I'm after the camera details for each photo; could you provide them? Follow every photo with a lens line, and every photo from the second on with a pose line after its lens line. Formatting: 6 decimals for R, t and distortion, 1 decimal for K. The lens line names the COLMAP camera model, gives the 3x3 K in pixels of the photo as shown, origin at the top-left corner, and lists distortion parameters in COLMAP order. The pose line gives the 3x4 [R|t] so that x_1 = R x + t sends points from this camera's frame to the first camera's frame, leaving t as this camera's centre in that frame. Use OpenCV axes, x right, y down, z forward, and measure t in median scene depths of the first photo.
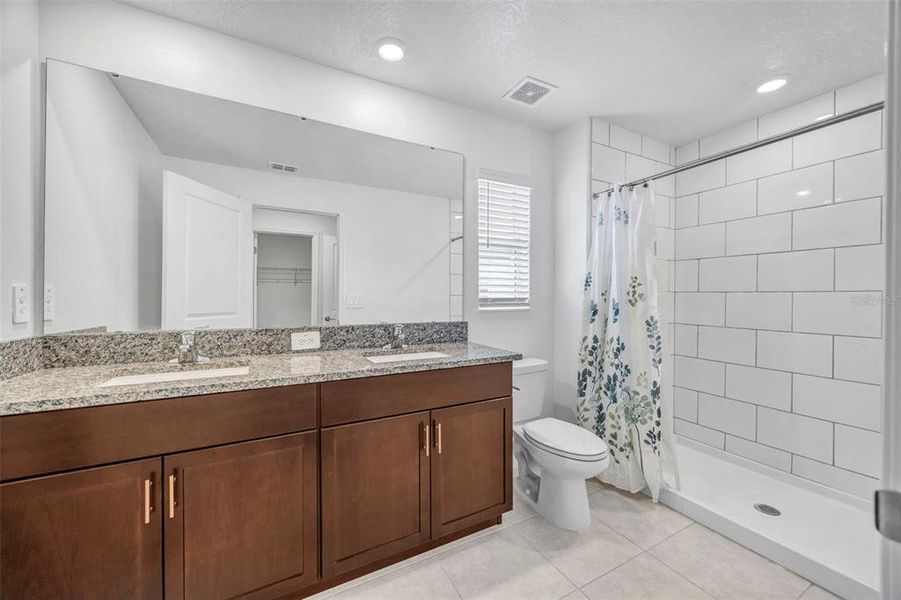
lens RADIAL K [[342.9, 0, 450.5], [0, 342.9, 300.0], [0, 0, 1]] dist [-0.002206, -0.000239]
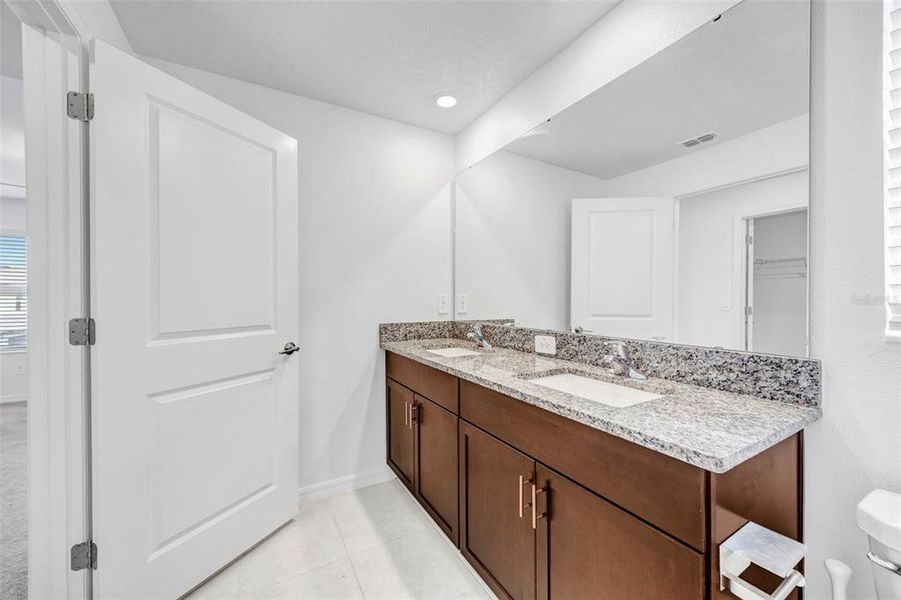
lens RADIAL K [[342.9, 0, 450.5], [0, 342.9, 300.0], [0, 0, 1]] dist [-0.002206, -0.000239]
pose [[0.025219, 0.001097, -0.999681, 0.542196], [-0.001158, 0.999999, 0.001068, -0.011207], [0.999681, 0.001130, 0.025220, 0.670969]]
